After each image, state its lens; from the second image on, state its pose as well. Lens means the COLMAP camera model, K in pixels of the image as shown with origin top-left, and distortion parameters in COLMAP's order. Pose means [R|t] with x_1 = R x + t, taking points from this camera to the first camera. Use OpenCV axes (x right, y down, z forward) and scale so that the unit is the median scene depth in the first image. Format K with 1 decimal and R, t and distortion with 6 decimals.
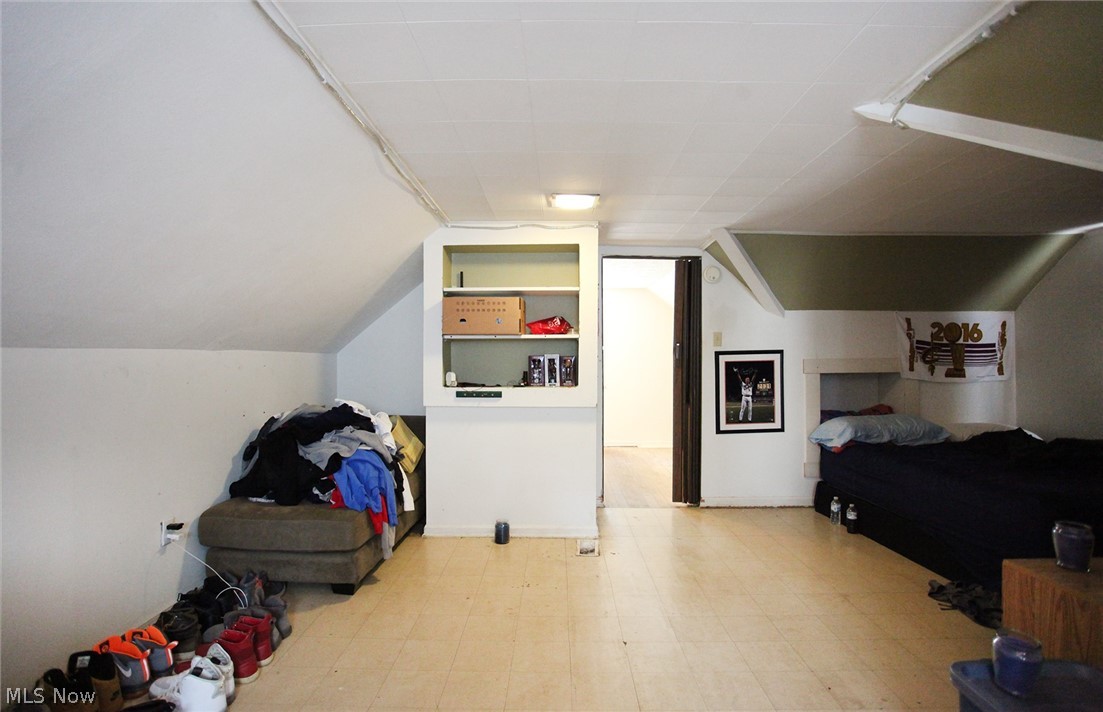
lens RADIAL K [[557.4, 0, 556.6], [0, 557.4, 354.4], [0, 0, 1]] dist [-0.070854, 0.037998]
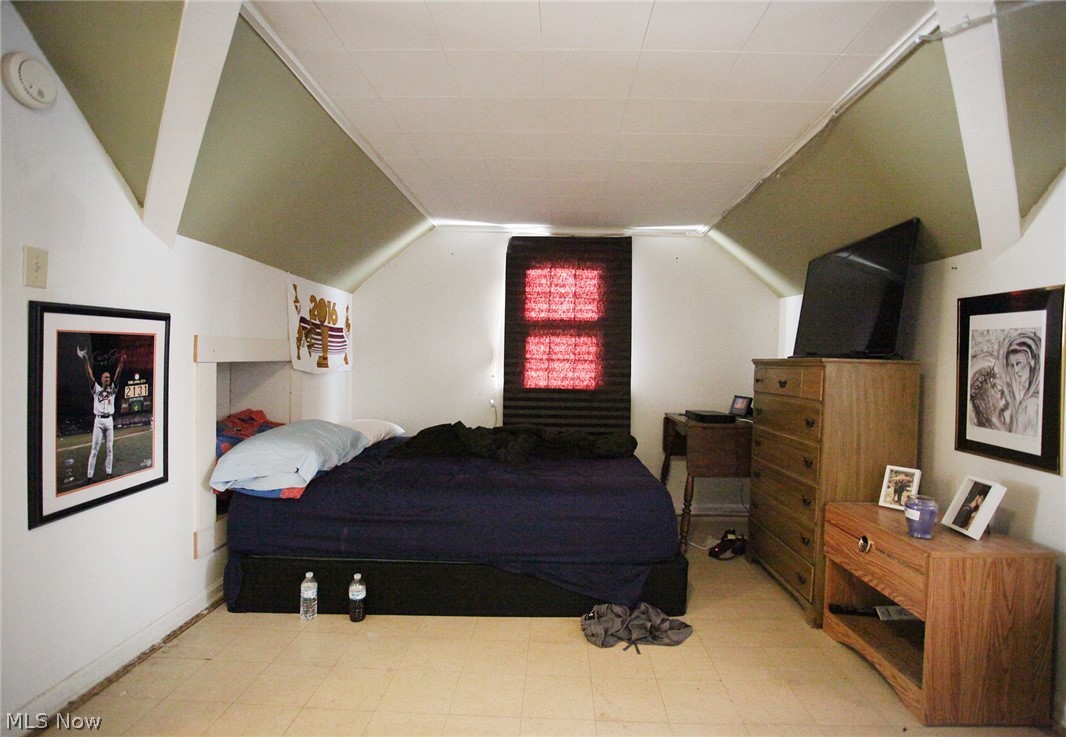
lens RADIAL K [[544.0, 0, 546.3], [0, 544.0, 365.9], [0, 0, 1]] dist [-0.072358, 0.037001]
pose [[0.022002, -0.007719, 0.999728, -0.047708], [-0.029572, 0.999528, 0.008369, 0.023836], [-0.999320, -0.029748, 0.021763, 0.662820]]
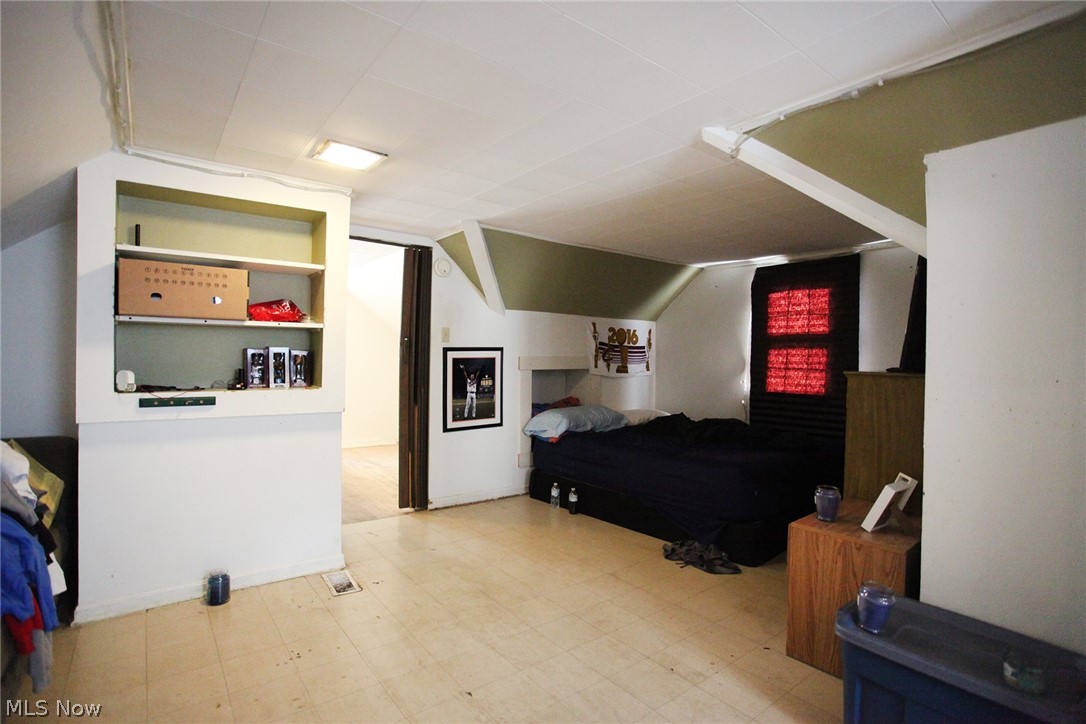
lens RADIAL K [[532.4, 0, 544.3], [0, 532.4, 359.5], [0, 0, 1]] dist [-0.068144, 0.030309]
pose [[0.788713, 0.008549, 0.614703, -0.146300], [-0.021214, 0.999686, 0.013316, -0.000646], [-0.614396, -0.023543, 0.788647, 0.161142]]
